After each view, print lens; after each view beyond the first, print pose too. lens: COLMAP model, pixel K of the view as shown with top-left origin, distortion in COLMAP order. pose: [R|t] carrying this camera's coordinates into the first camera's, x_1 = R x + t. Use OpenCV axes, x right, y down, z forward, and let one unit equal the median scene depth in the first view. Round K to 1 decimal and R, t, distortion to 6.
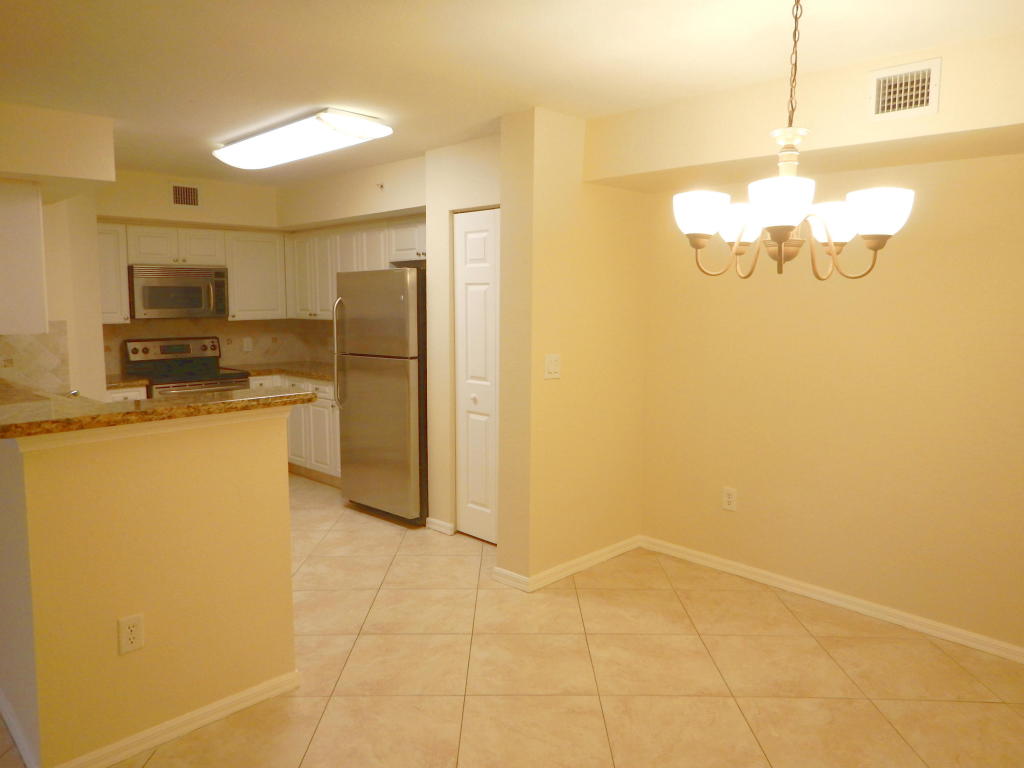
lens RADIAL K [[736.4, 0, 512.0], [0, 736.4, 384.0], [0, 0, 1]] dist [0.009373, -0.001666]
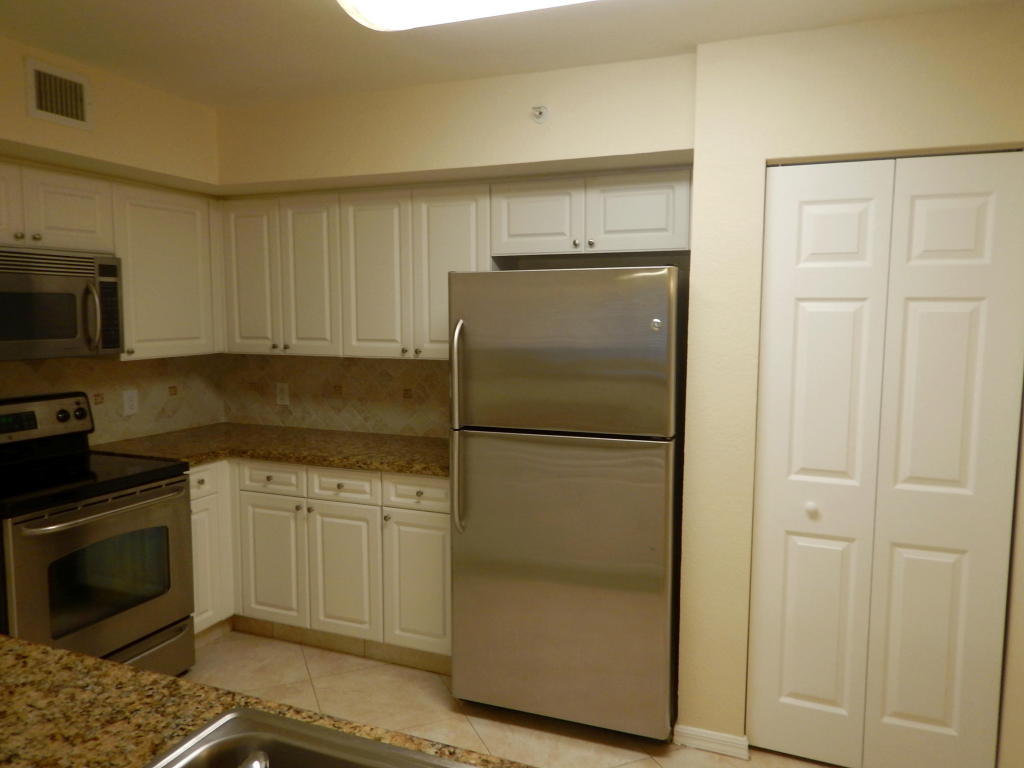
lens RADIAL K [[742.0, 0, 513.2], [0, 742.0, 392.7], [0, 0, 1]] dist [0.002148, -0.000963]
pose [[0.918654, -0.036189, 0.393403, -0.345025], [0.037403, 0.999290, 0.004582, -0.057361], [-0.393289, 0.010505, 0.919355, 0.430791]]
